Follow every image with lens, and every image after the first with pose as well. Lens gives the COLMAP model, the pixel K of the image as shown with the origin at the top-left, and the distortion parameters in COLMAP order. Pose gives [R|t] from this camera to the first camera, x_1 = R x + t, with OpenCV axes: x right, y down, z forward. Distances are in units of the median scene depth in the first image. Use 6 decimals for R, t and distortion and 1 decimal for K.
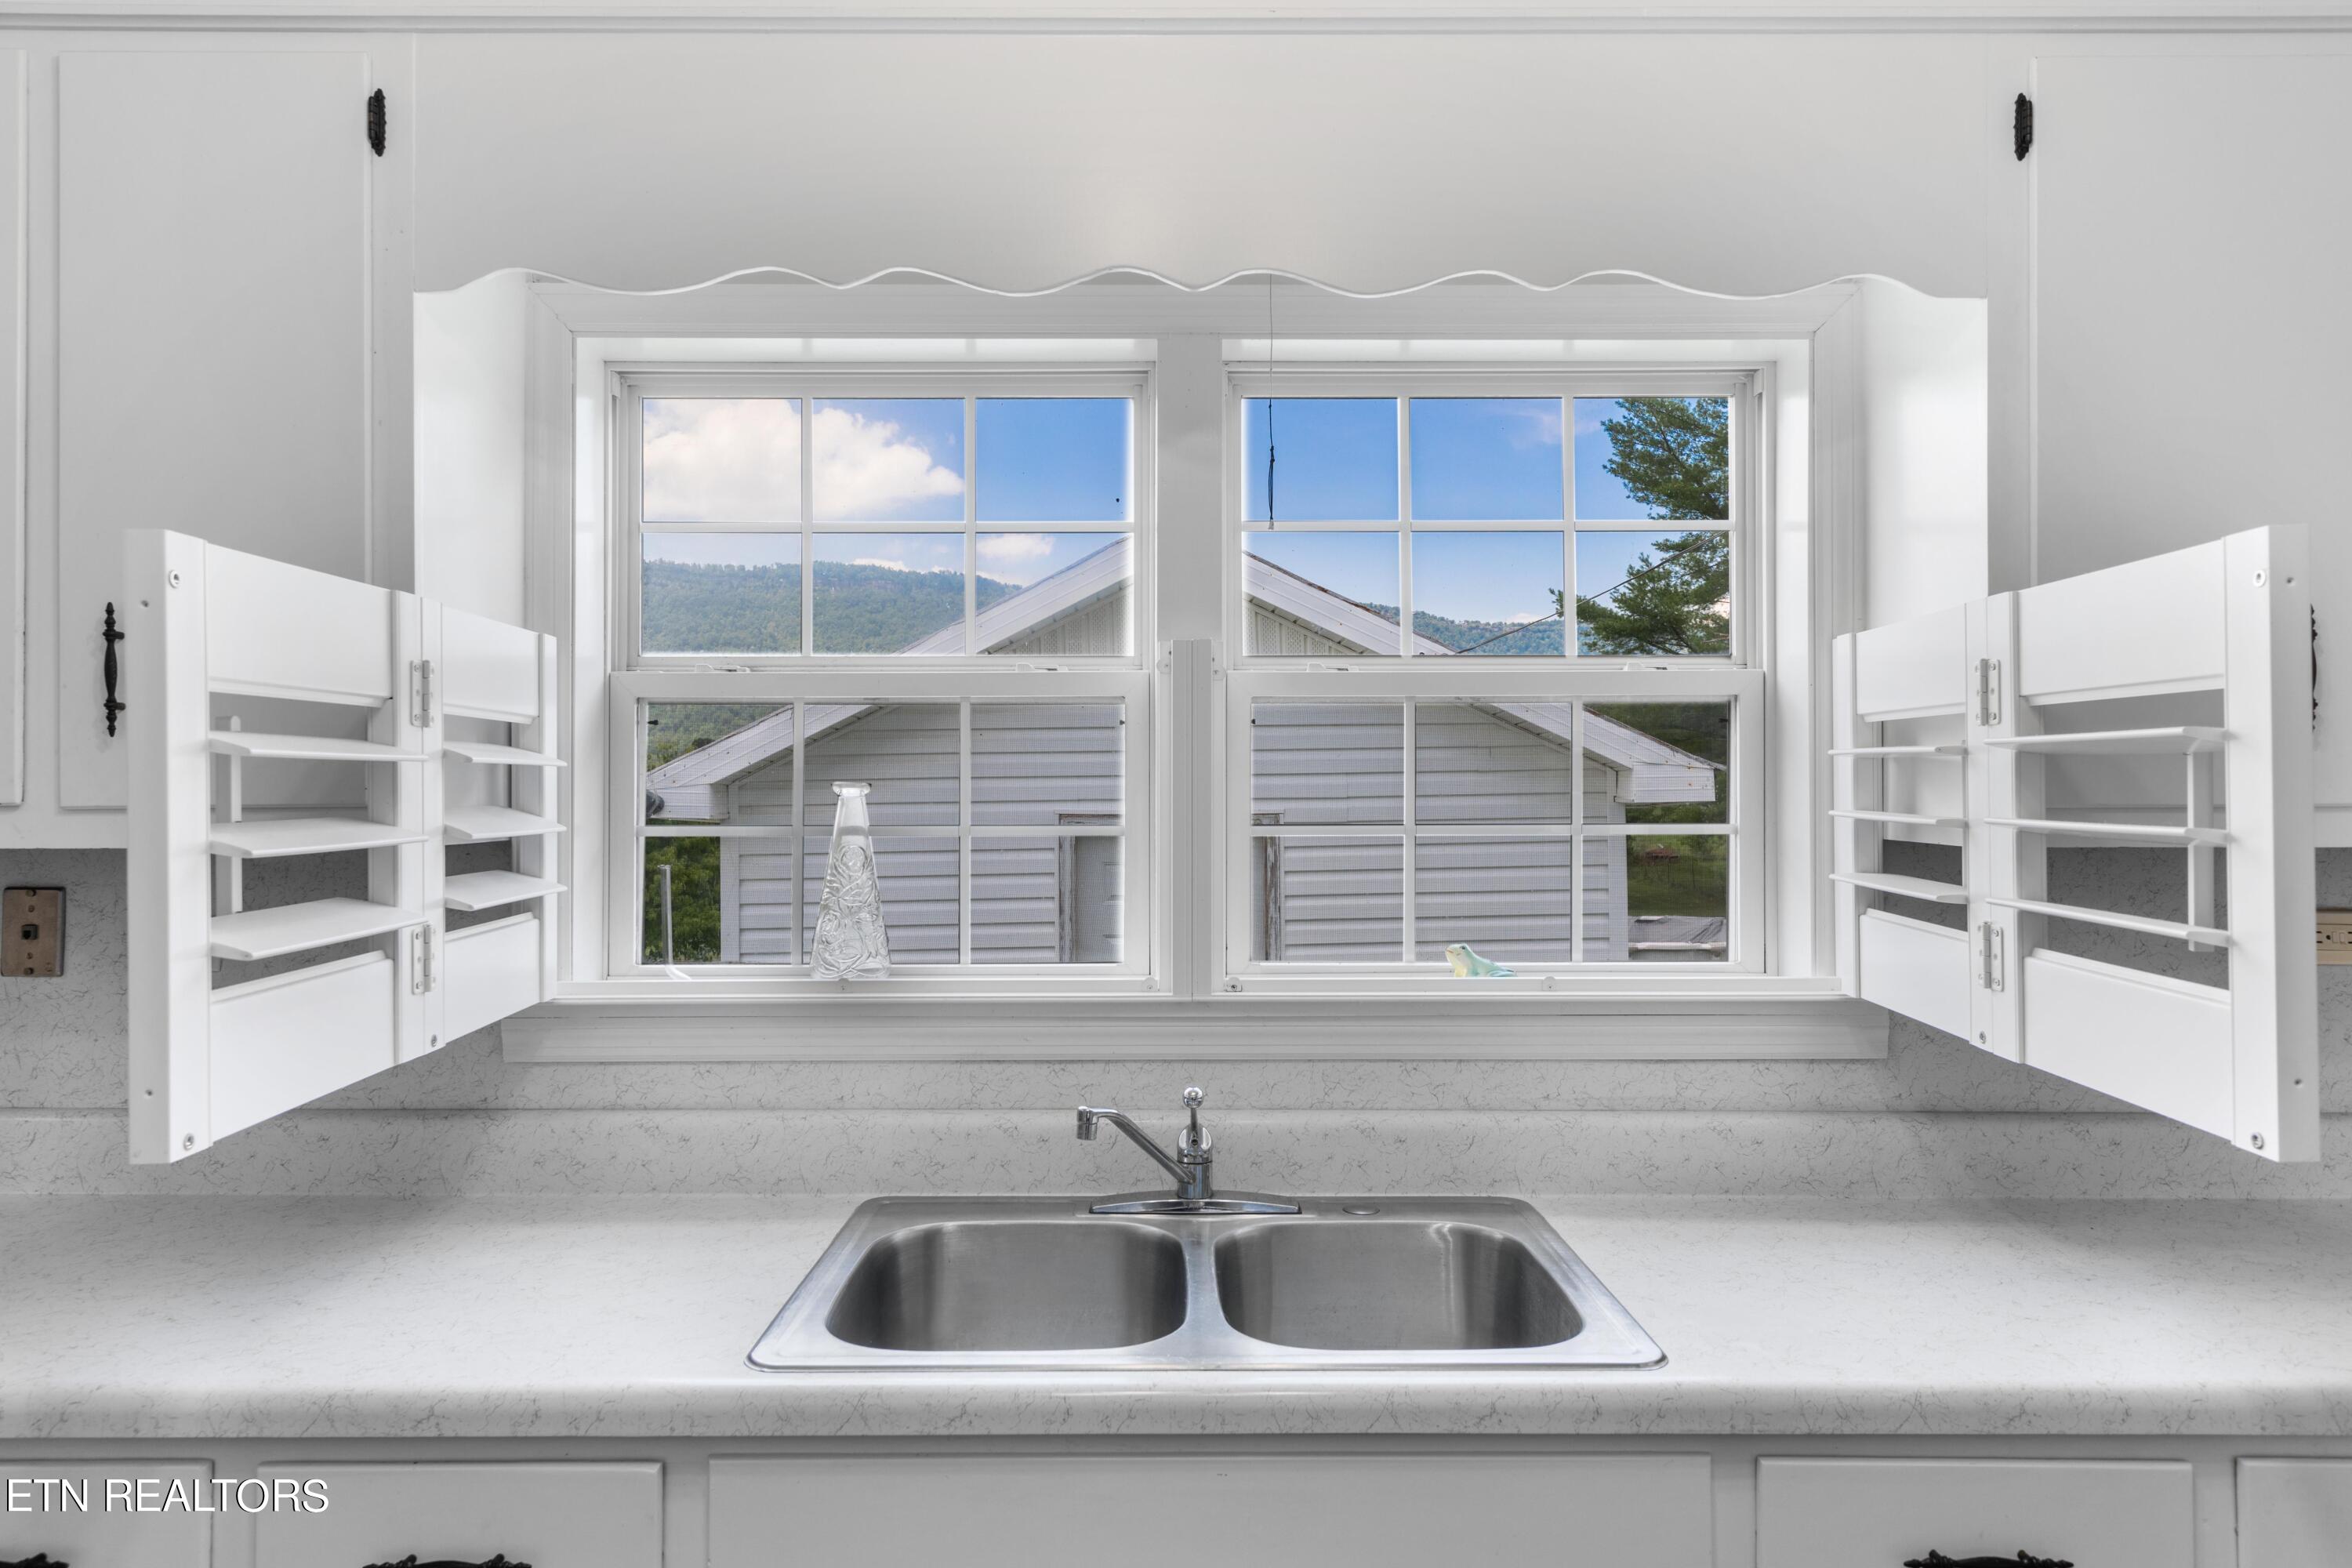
lens RADIAL K [[1510.3, 0, 1178.3], [0, 1510.3, 782.0], [0, 0, 1]] dist [0.008162, -0.001405]
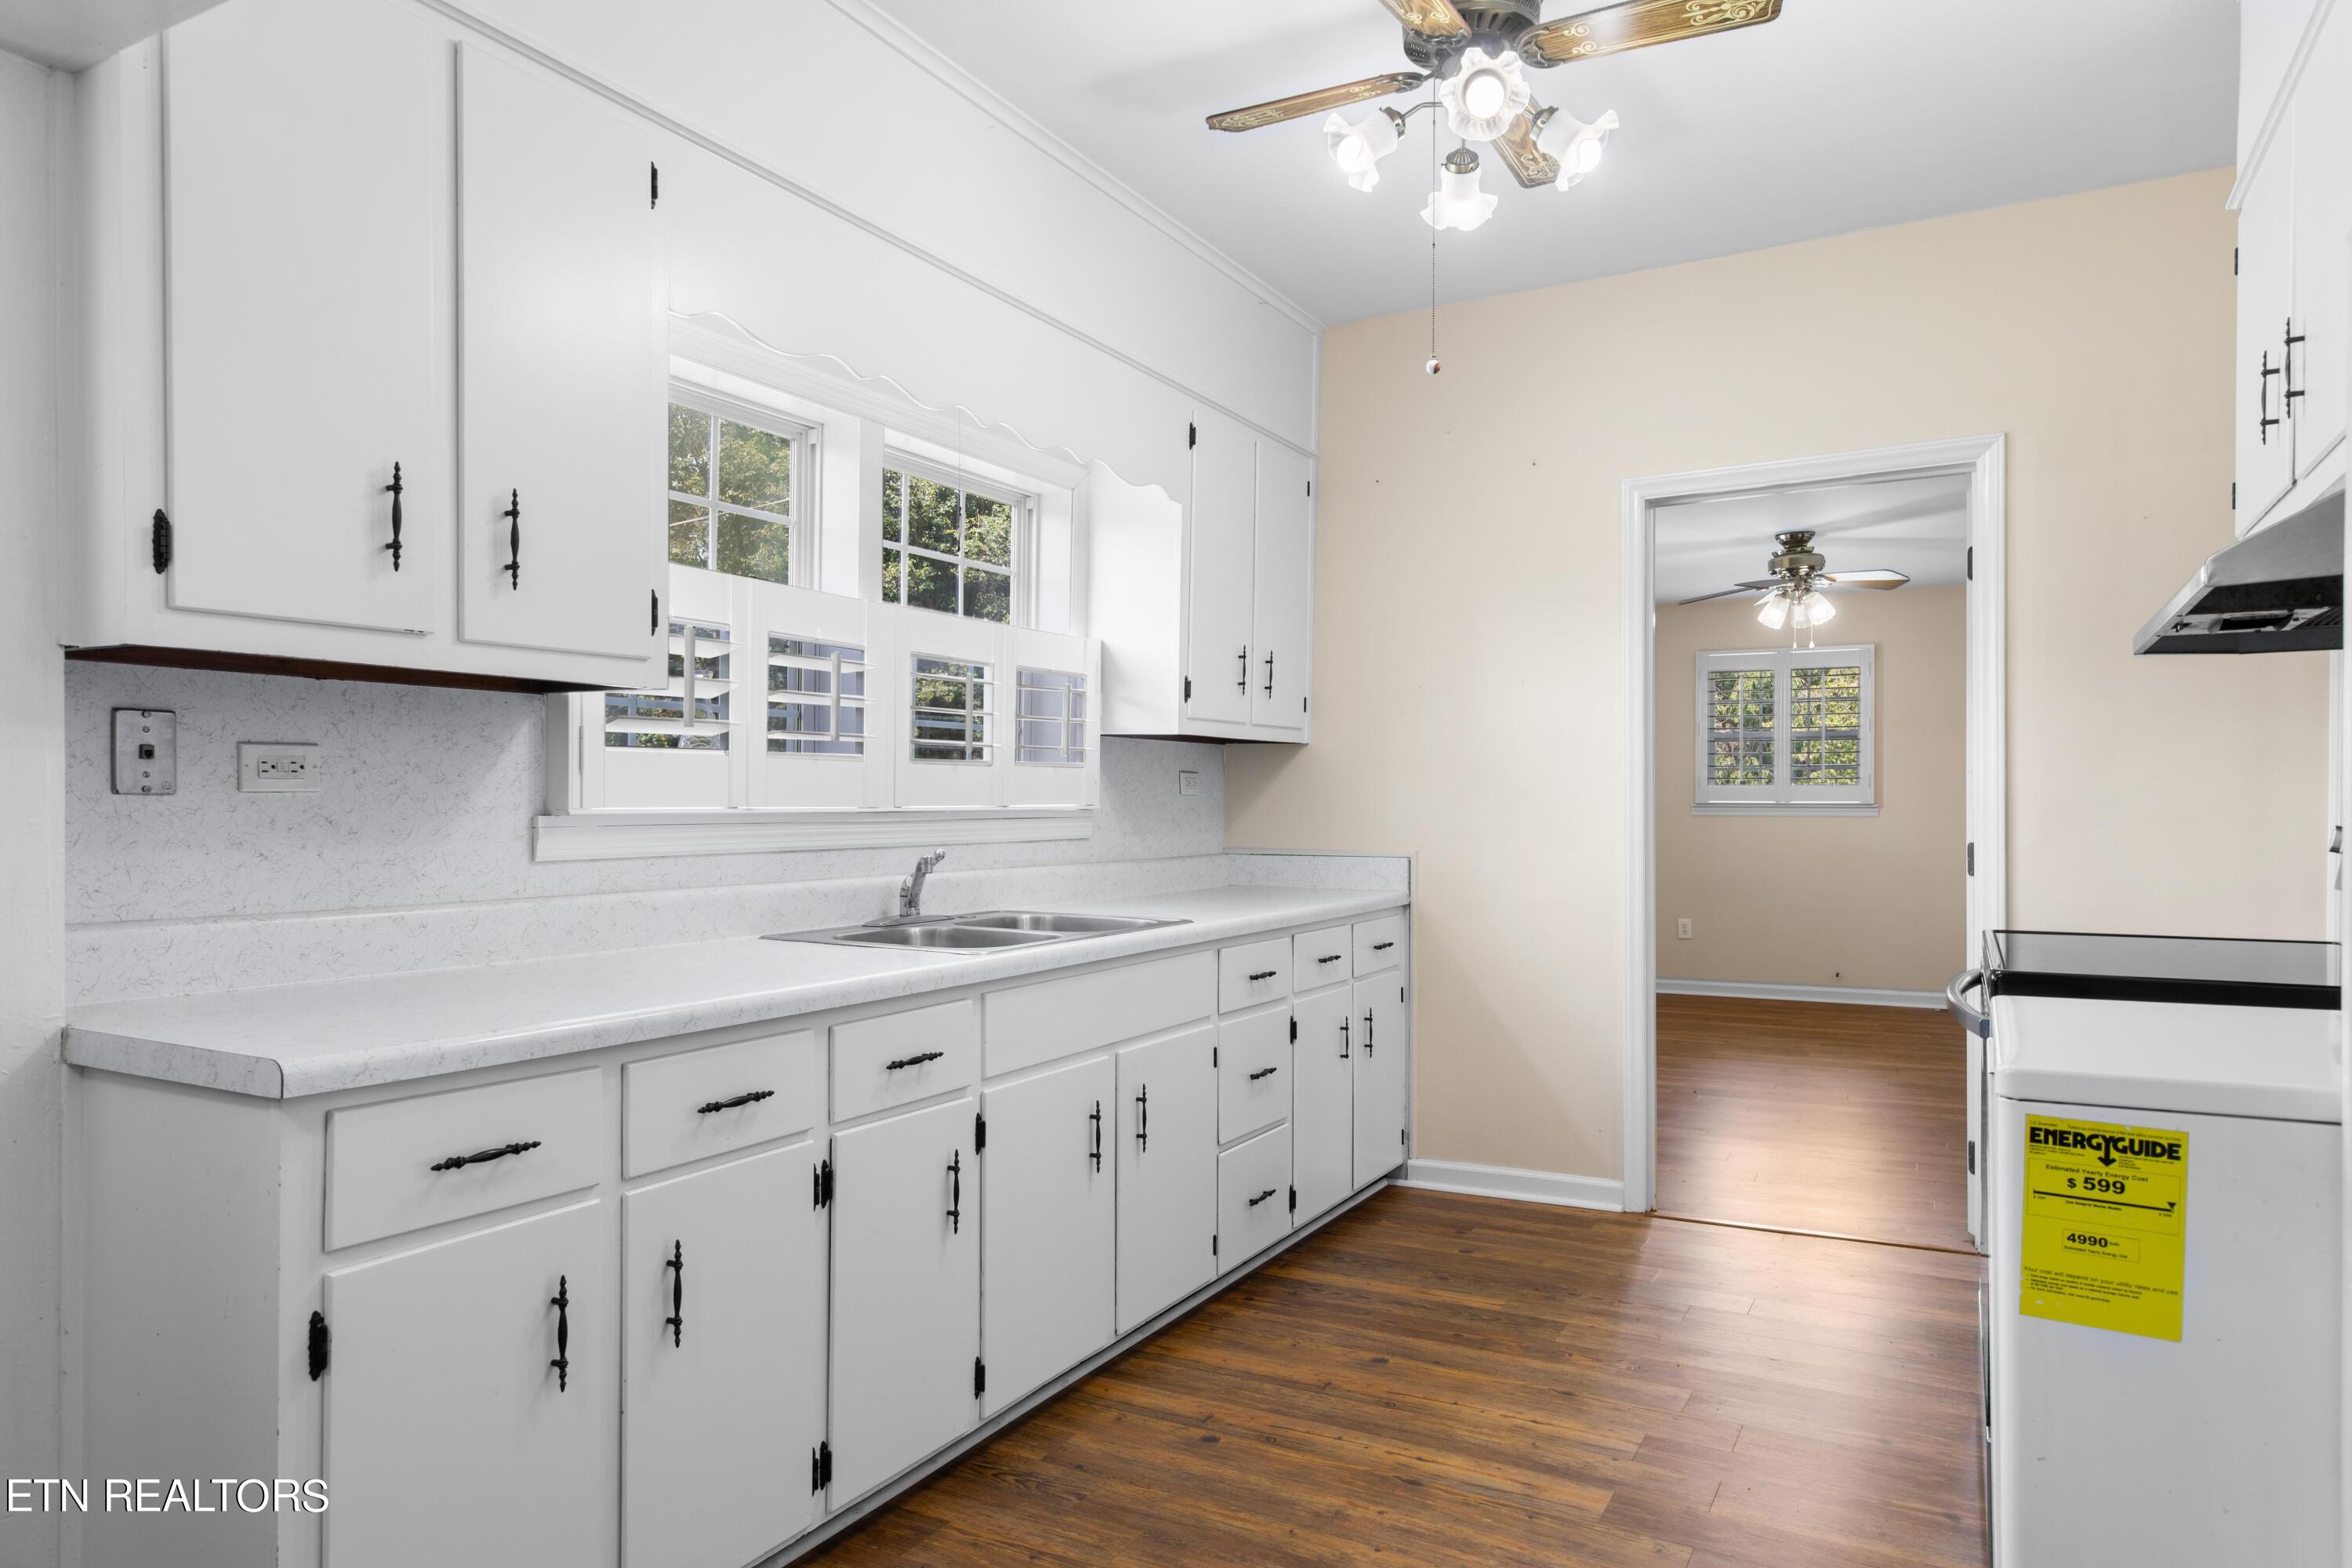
lens RADIAL K [[1510.3, 0, 1175.4], [0, 1510.3, 791.0], [0, 0, 1]] dist [0.008162, -0.001405]
pose [[0.478517, 0.007087, 0.878050, -1.330719], [-0.018255, 0.999832, 0.001878, 0.110837], [-0.877889, -0.016927, 0.478565, -0.118624]]
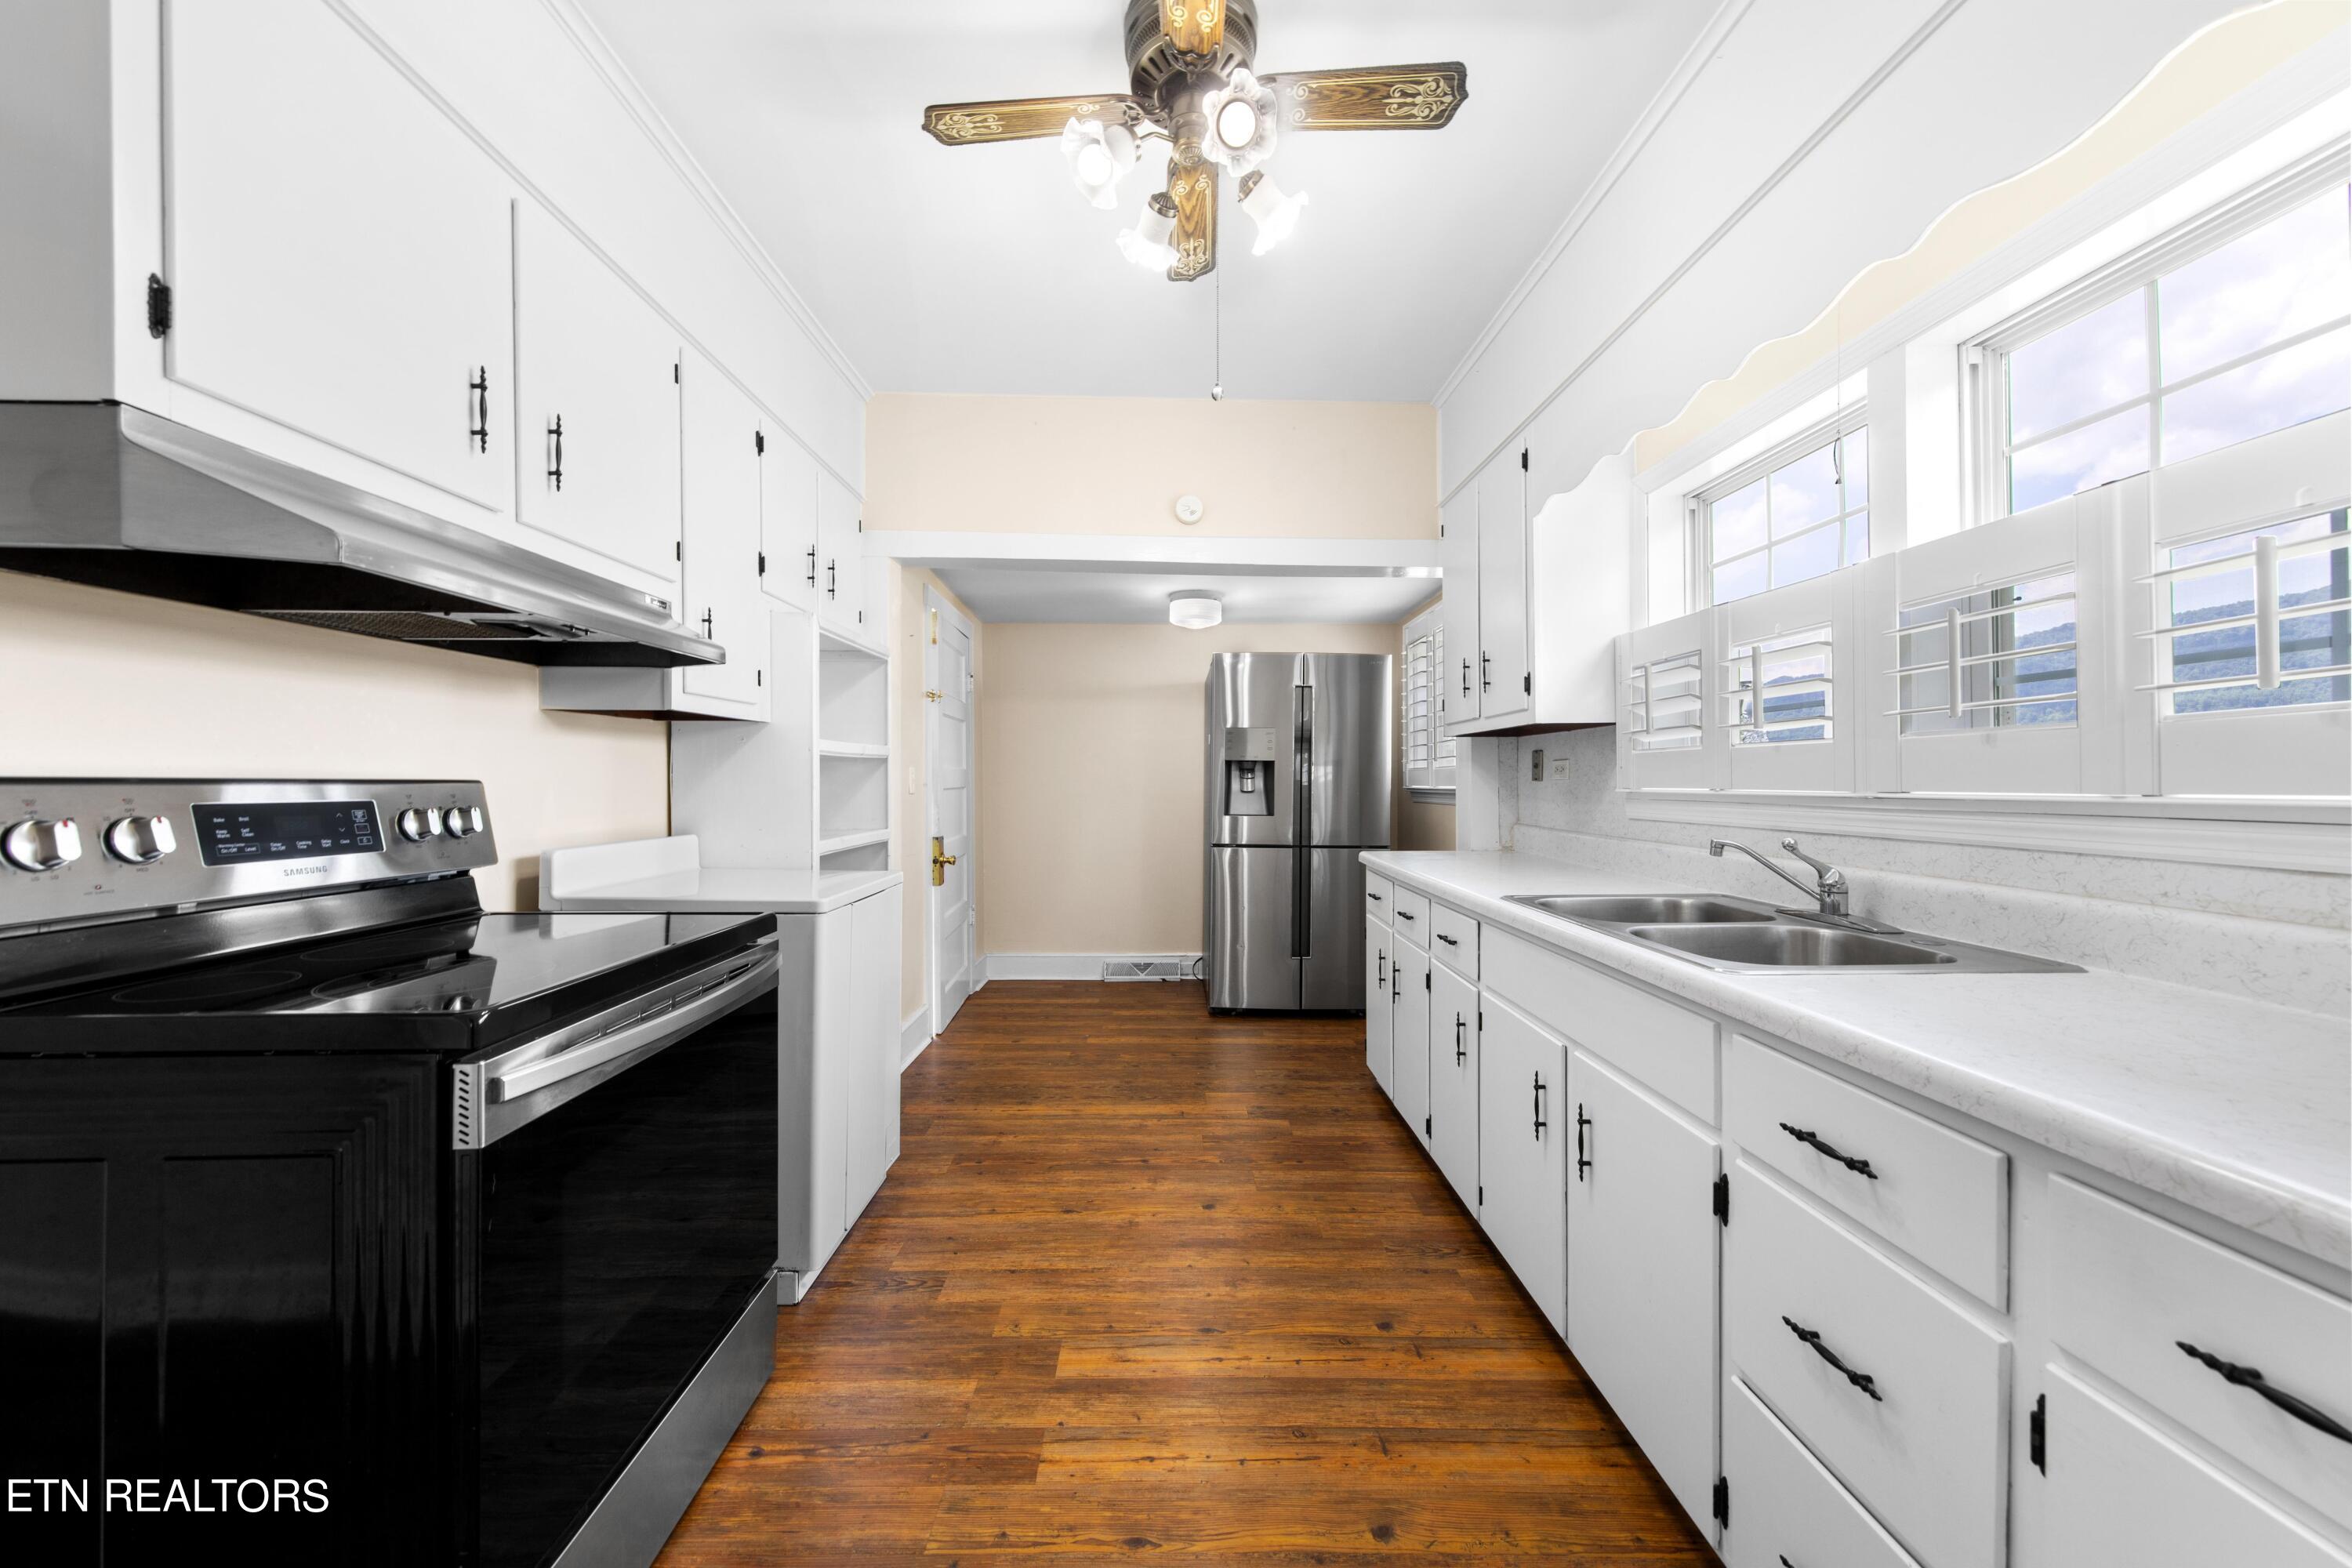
lens RADIAL K [[857.5, 0, 1171.9], [0, 857.5, 783.6], [0, 0, 1]] dist [0.000259, 0.000031]
pose [[0.000151, -0.000301, -1.000000, 0.896742], [0.017788, 0.999842, -0.000298, 0.117247], [0.999842, -0.017788, 0.000157, 0.277984]]
